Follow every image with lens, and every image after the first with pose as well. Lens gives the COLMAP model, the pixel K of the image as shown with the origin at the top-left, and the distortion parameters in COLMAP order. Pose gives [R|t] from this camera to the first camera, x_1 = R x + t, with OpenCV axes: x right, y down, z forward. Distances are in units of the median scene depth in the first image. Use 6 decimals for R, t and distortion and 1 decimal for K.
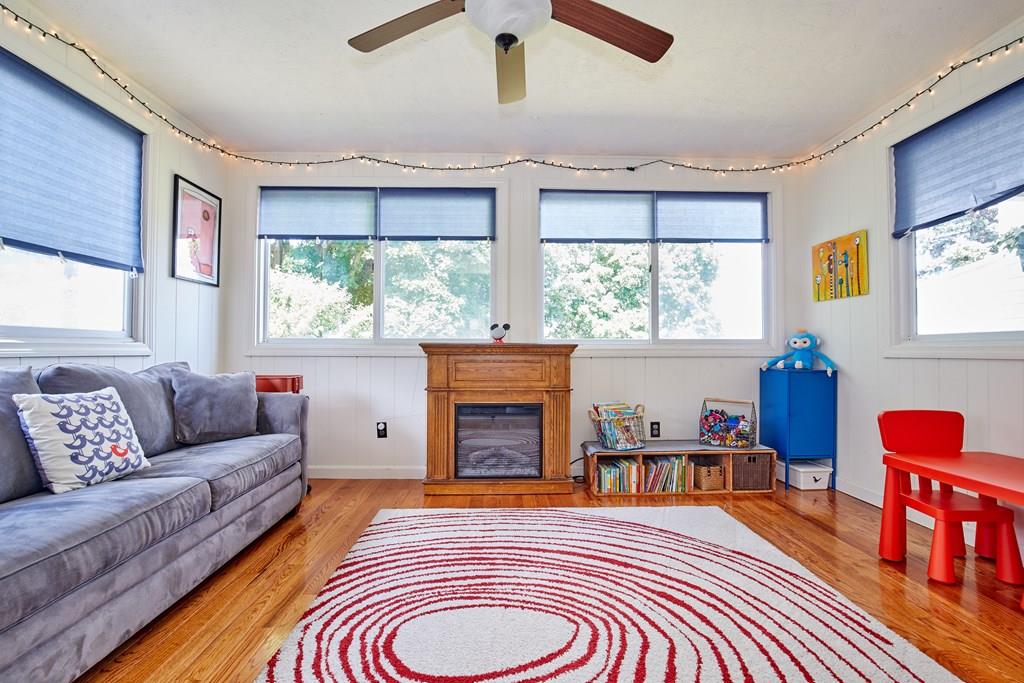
lens RADIAL K [[465.8, 0, 514.4], [0, 465.8, 342.0], [0, 0, 1]] dist [-0.037440, 0.006080]
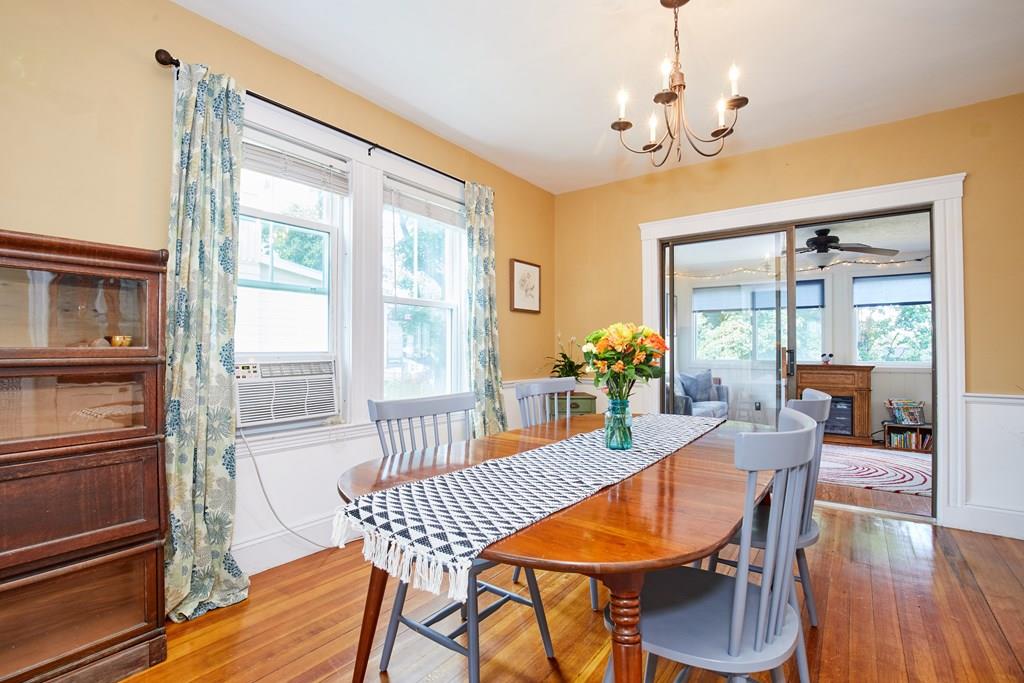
lens RADIAL K [[482.0, 0, 509.8], [0, 482.0, 339.7], [0, 0, 1]] dist [-0.034973, 0.006384]
pose [[0.797103, -0.009278, -0.603772, 0.109730], [-0.000198, 0.999878, -0.015626, -0.066646], [0.603843, 0.012575, 0.797004, -1.344569]]
